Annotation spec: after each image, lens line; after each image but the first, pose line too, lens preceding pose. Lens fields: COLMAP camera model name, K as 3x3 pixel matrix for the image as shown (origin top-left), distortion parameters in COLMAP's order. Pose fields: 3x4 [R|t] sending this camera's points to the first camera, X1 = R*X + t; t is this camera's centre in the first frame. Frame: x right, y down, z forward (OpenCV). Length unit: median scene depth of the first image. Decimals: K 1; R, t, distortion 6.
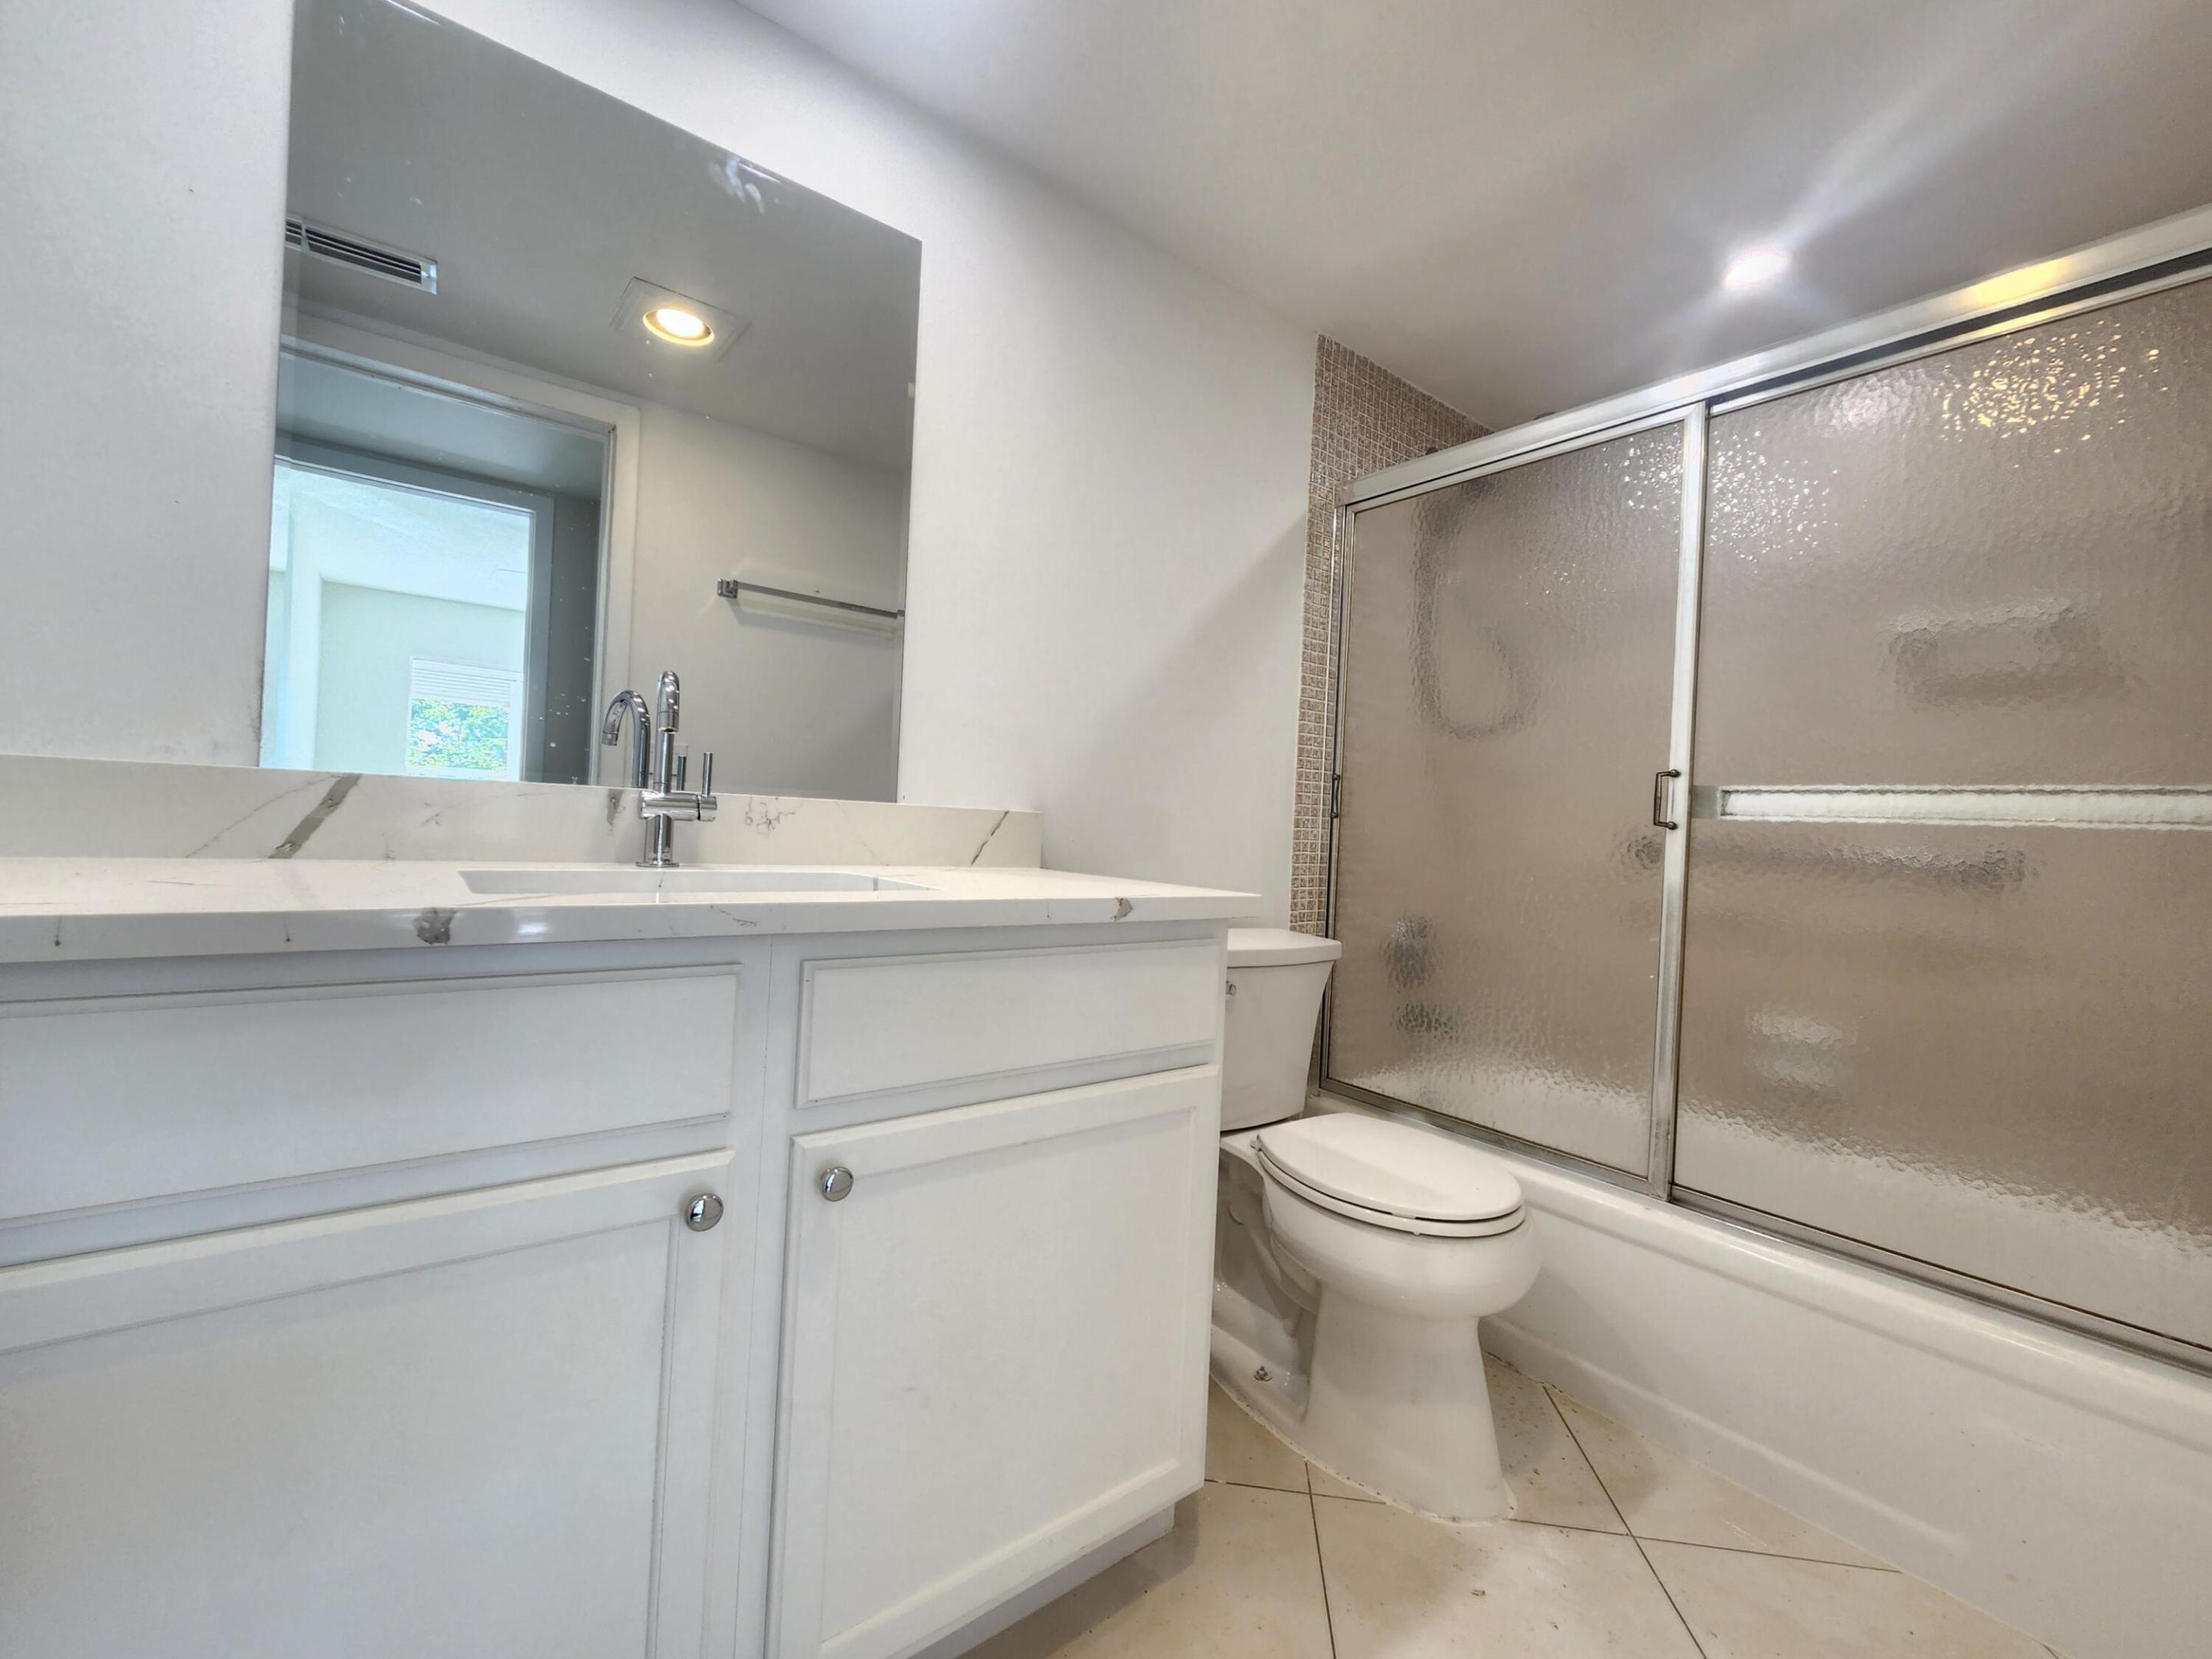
lens RADIAL K [[899.3, 0, 1094.1], [0, 899.3, 819.4], [0, 0, 1]] dist [-0.001344, 0.000777]
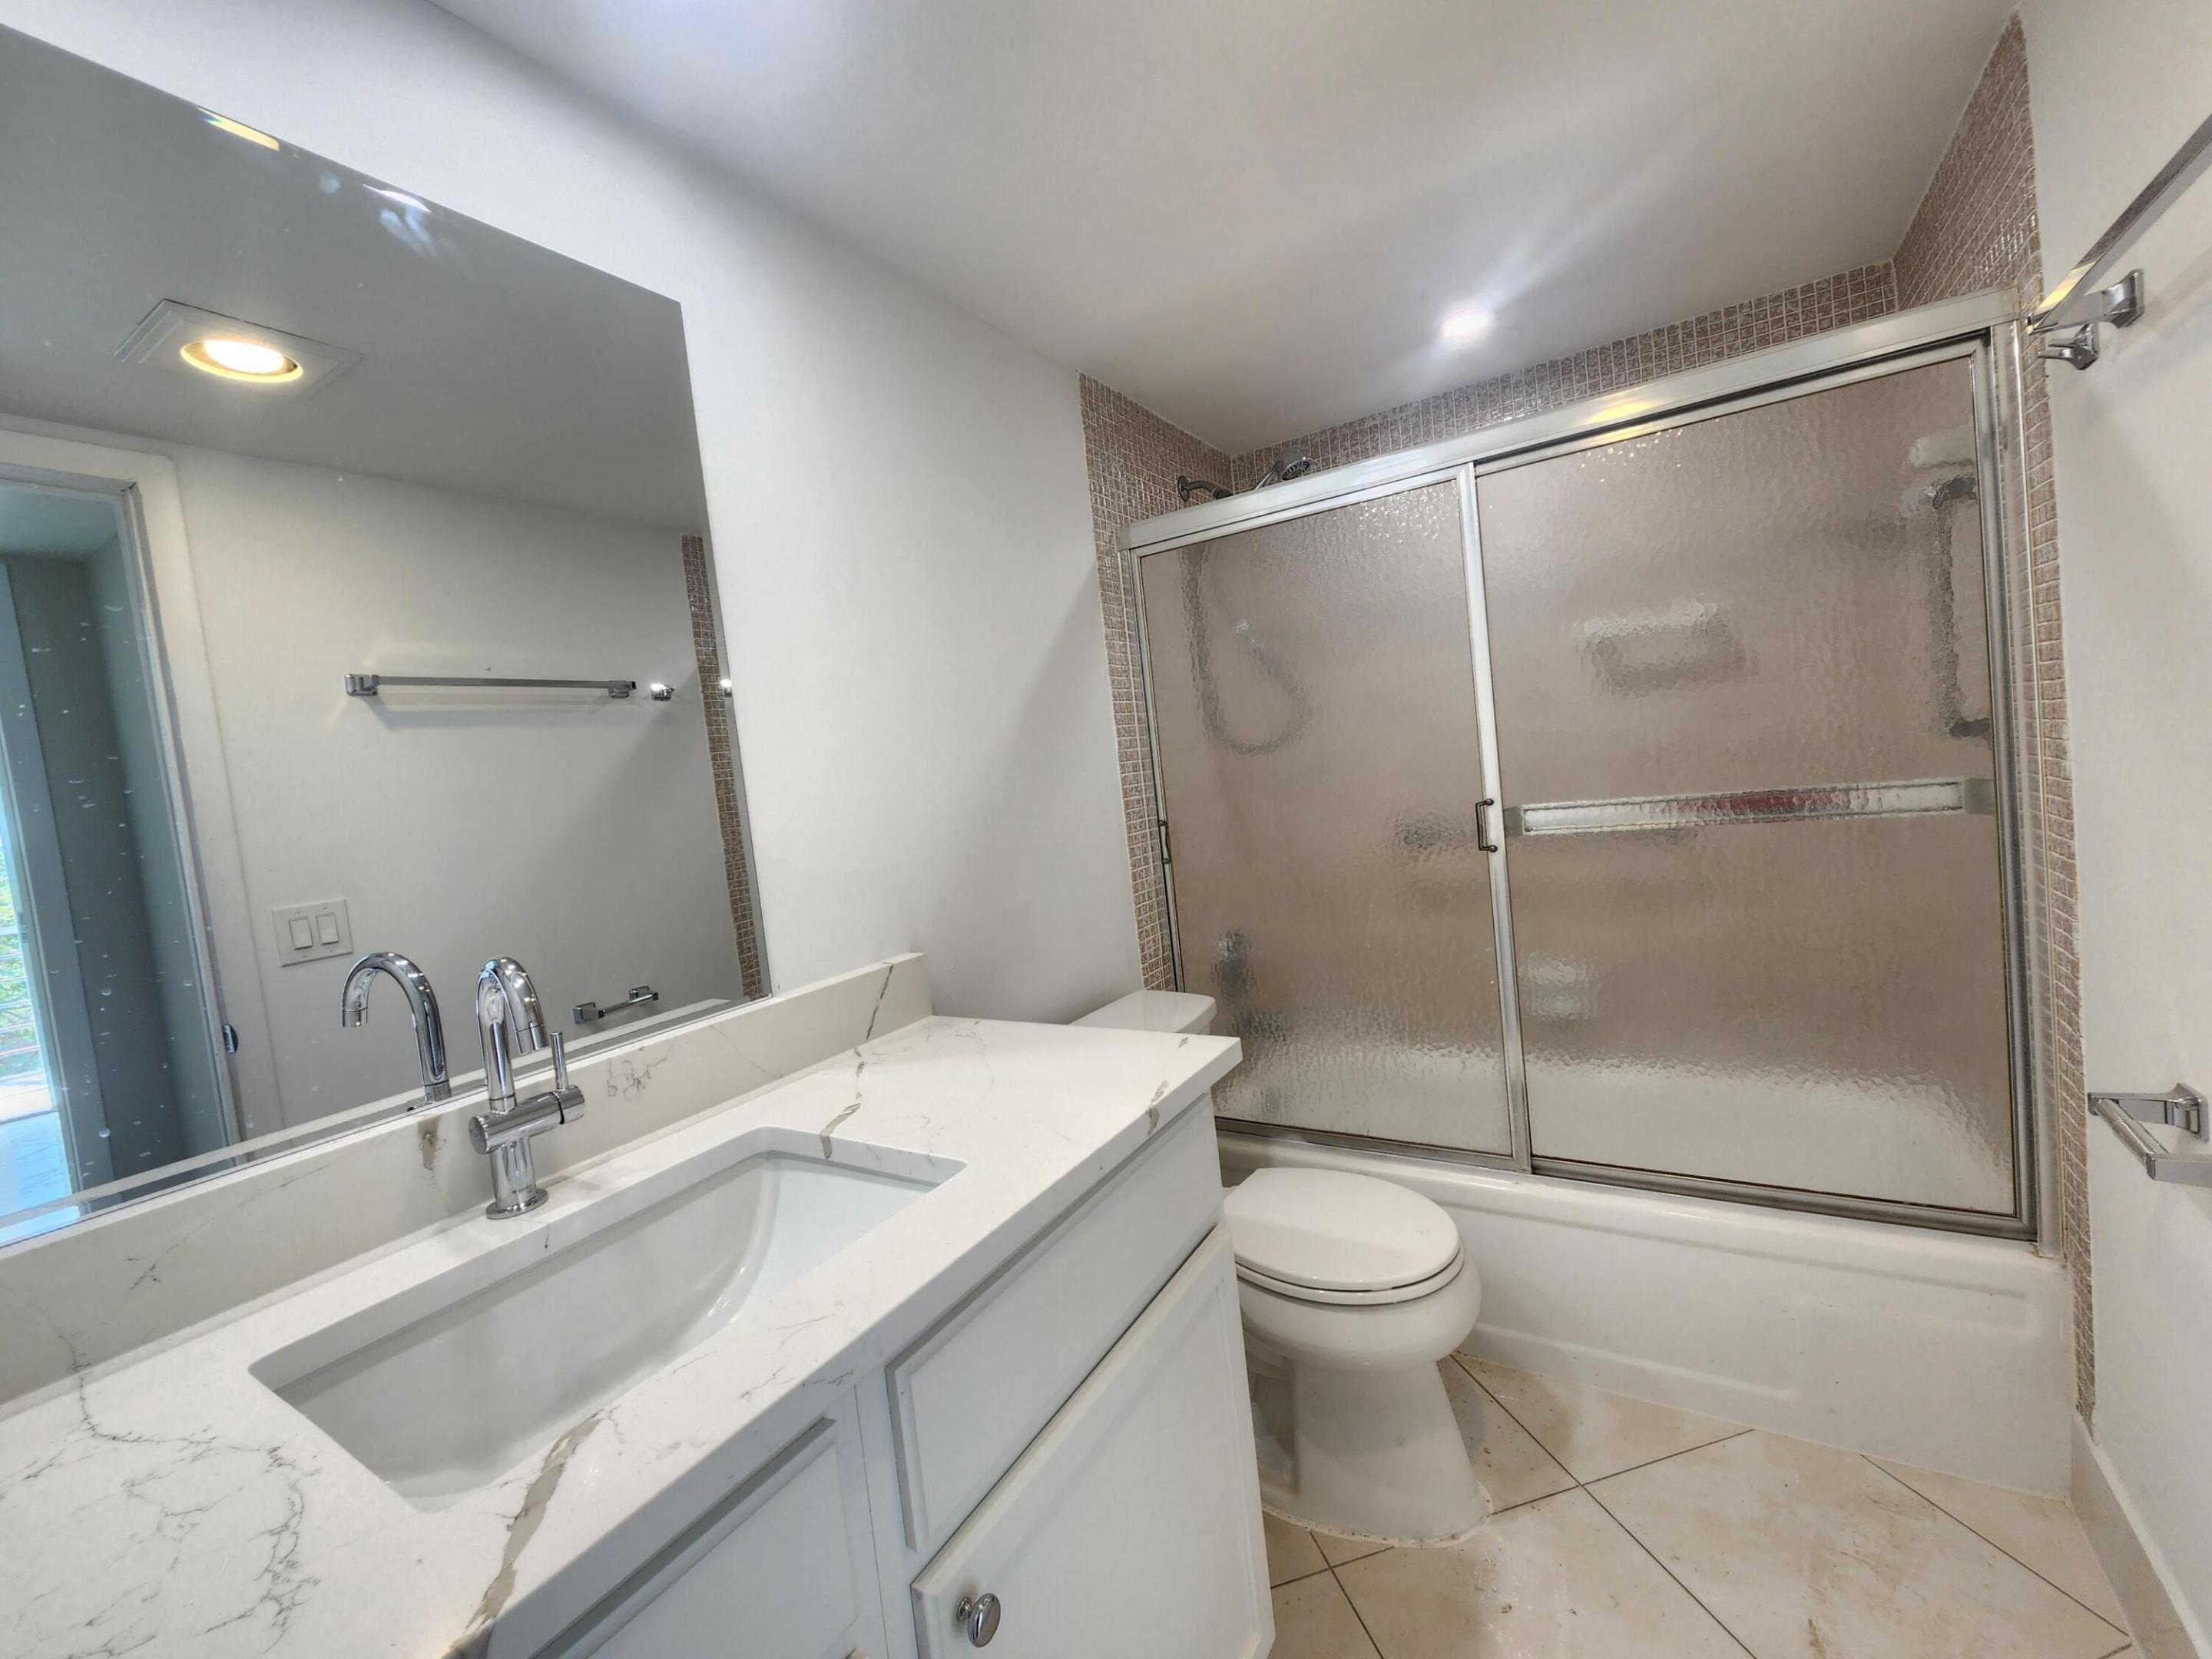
lens RADIAL K [[899.3, 0, 1094.1], [0, 899.3, 819.4], [0, 0, 1]] dist [-0.001344, 0.000777]
pose [[0.928550, -0.167885, 0.331072, -0.132841], [0.154191, 0.985739, 0.067409, -0.132020], [-0.337667, -0.011544, 0.941195, 0.085334]]
